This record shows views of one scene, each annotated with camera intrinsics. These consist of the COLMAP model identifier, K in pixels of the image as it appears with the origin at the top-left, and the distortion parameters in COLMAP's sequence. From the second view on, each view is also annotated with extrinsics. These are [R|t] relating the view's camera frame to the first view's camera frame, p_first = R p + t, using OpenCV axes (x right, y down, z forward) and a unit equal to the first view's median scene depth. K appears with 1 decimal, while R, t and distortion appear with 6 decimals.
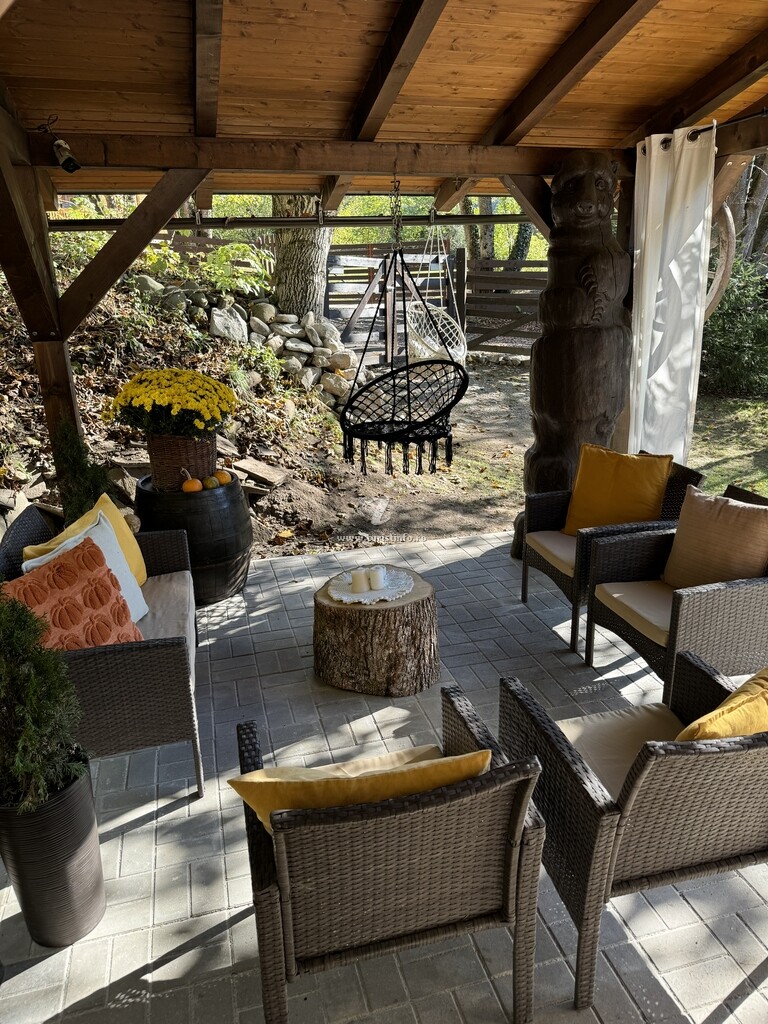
lens RADIAL K [[740.8, 0, 385.2], [0, 740.8, 515.9], [0, 0, 1]] dist [0.030801, -0.059364]
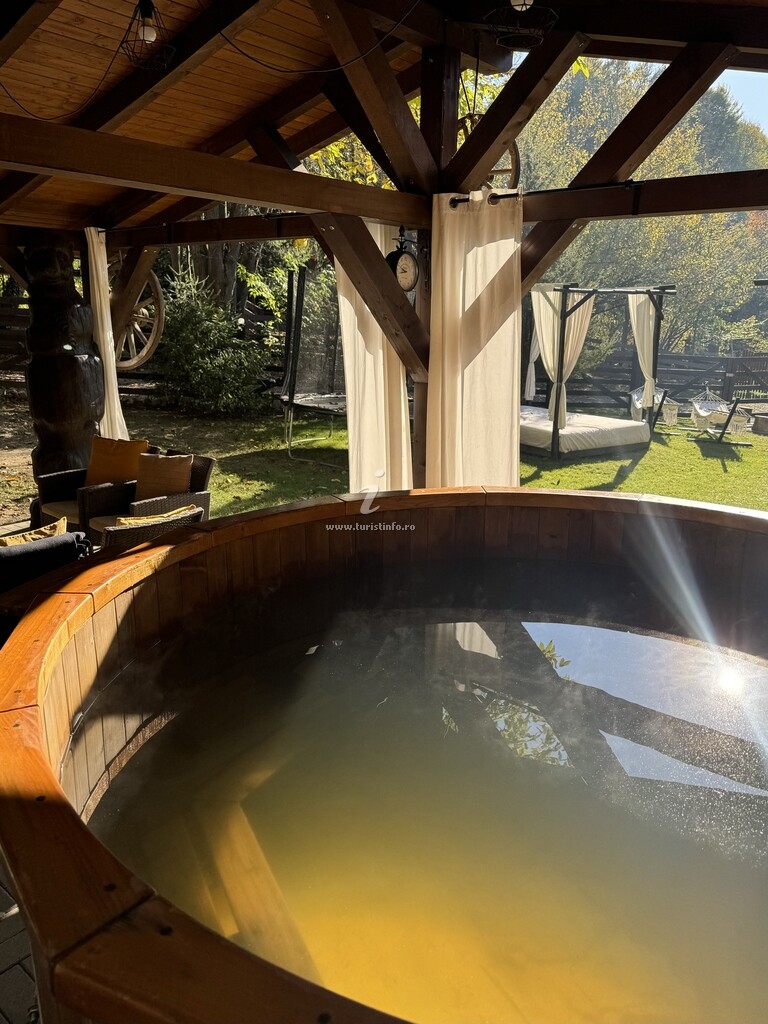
lens RADIAL K [[740.8, 0, 390.2], [0, 740.8, 510.3], [0, 0, 1]] dist [0.030801, -0.059364]
pose [[0.814678, -0.111760, 0.569042, -0.057428], [0.143336, 0.989615, -0.010849, 0.133020], [-0.561920, 0.090402, 0.822237, -0.454820]]
